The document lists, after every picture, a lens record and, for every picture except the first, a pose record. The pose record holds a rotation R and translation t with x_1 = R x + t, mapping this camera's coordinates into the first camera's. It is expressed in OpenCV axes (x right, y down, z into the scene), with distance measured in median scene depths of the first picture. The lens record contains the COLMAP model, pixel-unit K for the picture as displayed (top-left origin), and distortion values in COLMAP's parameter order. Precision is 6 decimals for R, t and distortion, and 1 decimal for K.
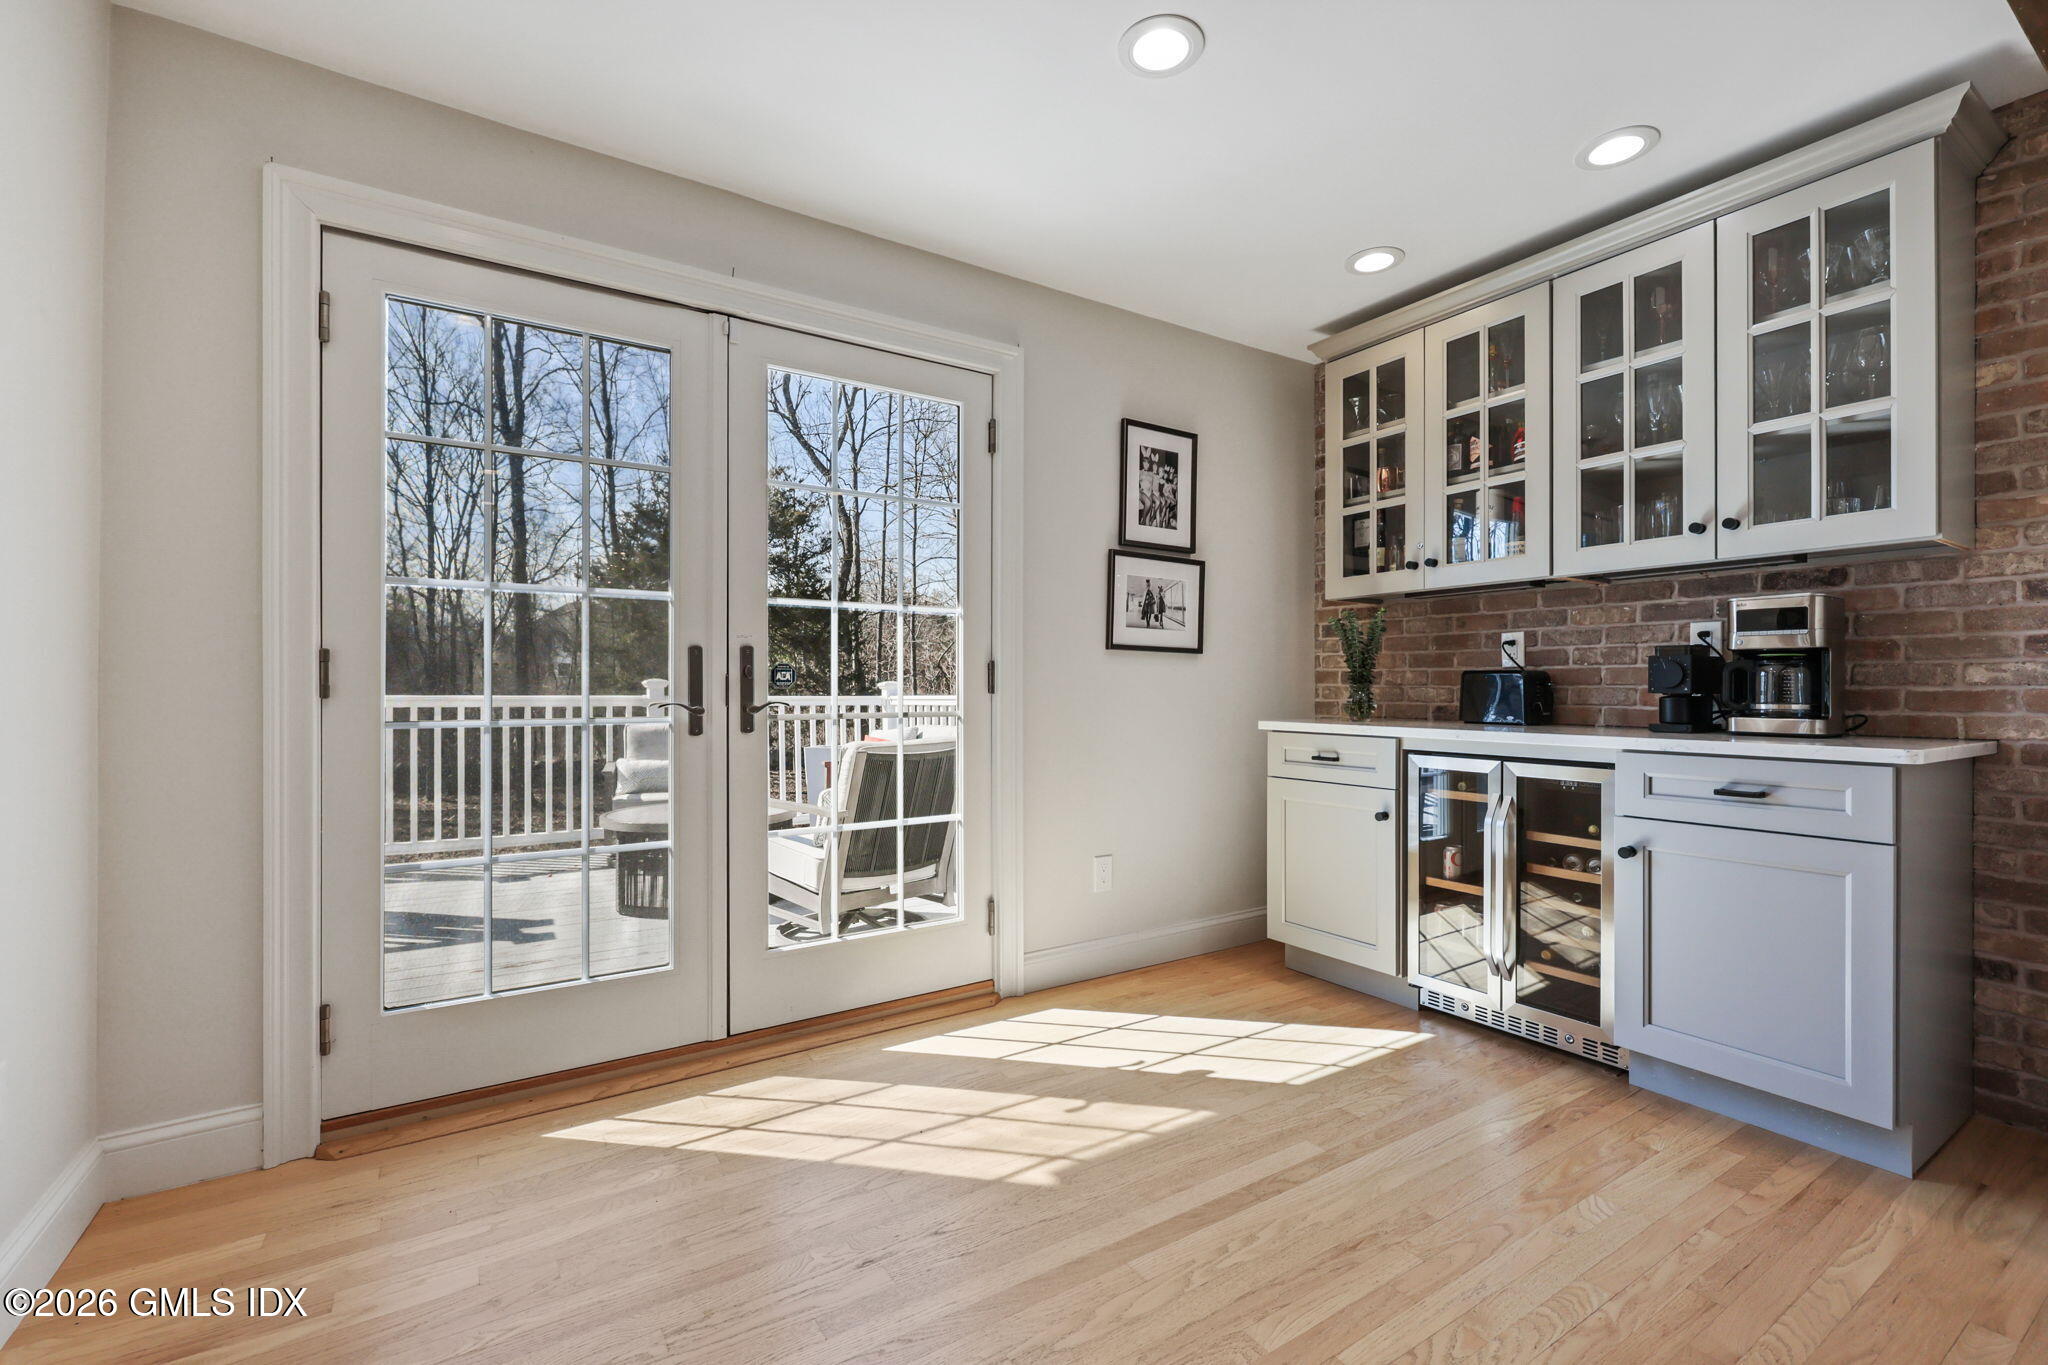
lens RADIAL K [[885.8, 0, 1027.6], [0, 885.8, 685.7], [0, 0, 1]] dist [-0.009756, 0.004236]
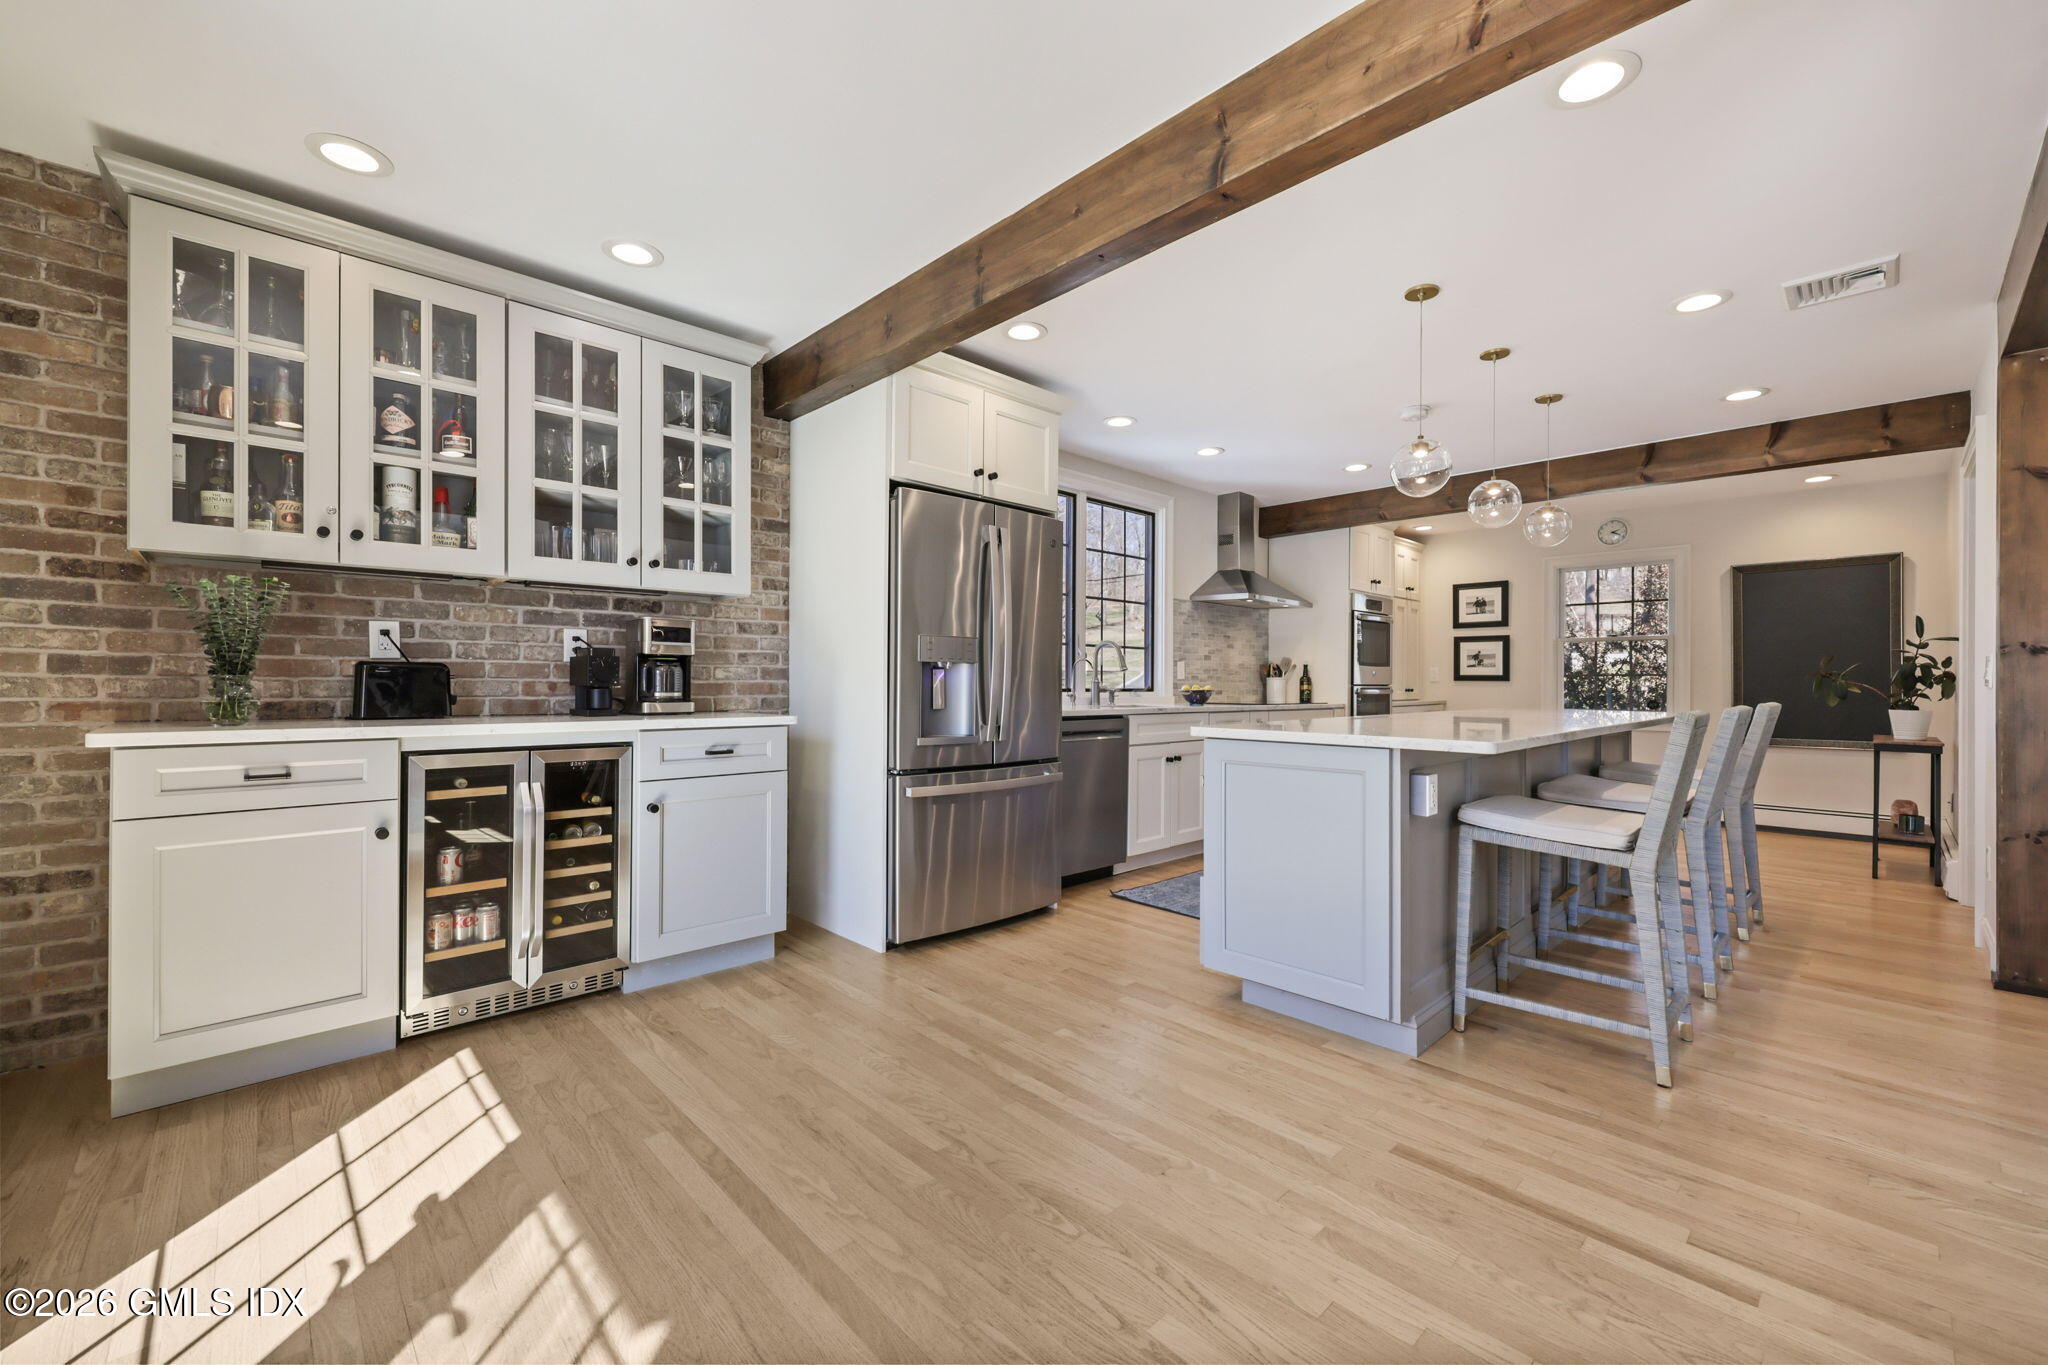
lens RADIAL K [[832.2, 0, 1024.0], [0, 832.2, 679.1], [0, 0, 1]] dist [0.004674, 0.000755]
pose [[-0.191684, 0.001670, 0.981455, -0.514038], [-0.007128, 0.999970, -0.003093, -0.000954], [-0.981431, -0.007589, -0.191666, 0.573140]]
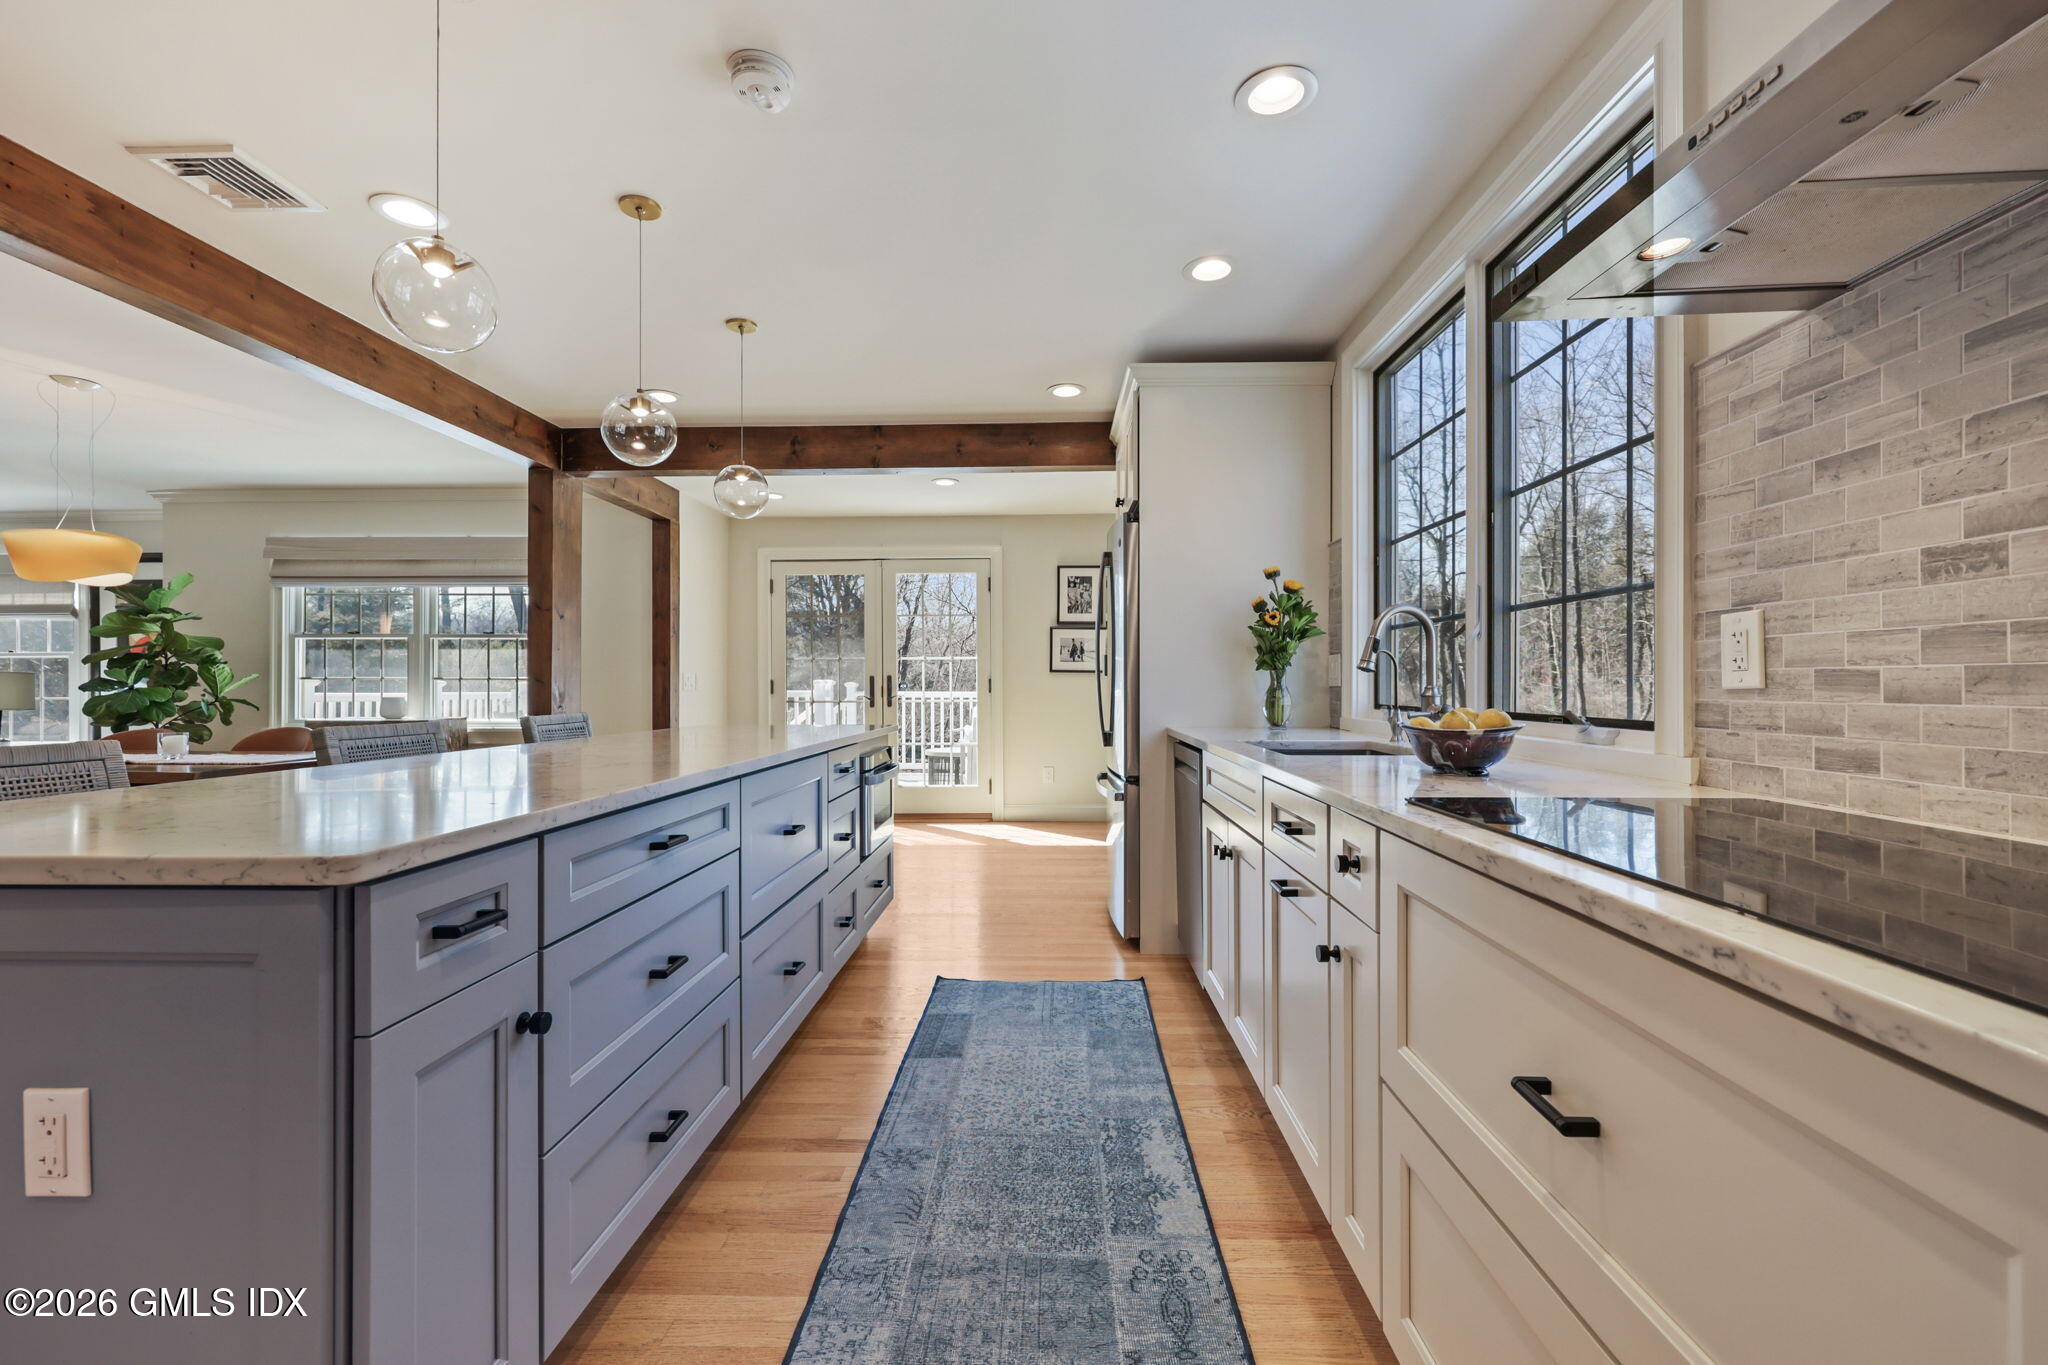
lens RADIAL K [[832.2, 0, 1031.3], [0, 832.2, 688.4], [0, 0, 1]] dist [0.004674, 0.000755]
pose [[0.826706, -0.001160, -0.562633, 1.439321], [0.005948, 0.999960, 0.006678, -0.016326], [0.562603, -0.008867, 0.826680, -0.875461]]
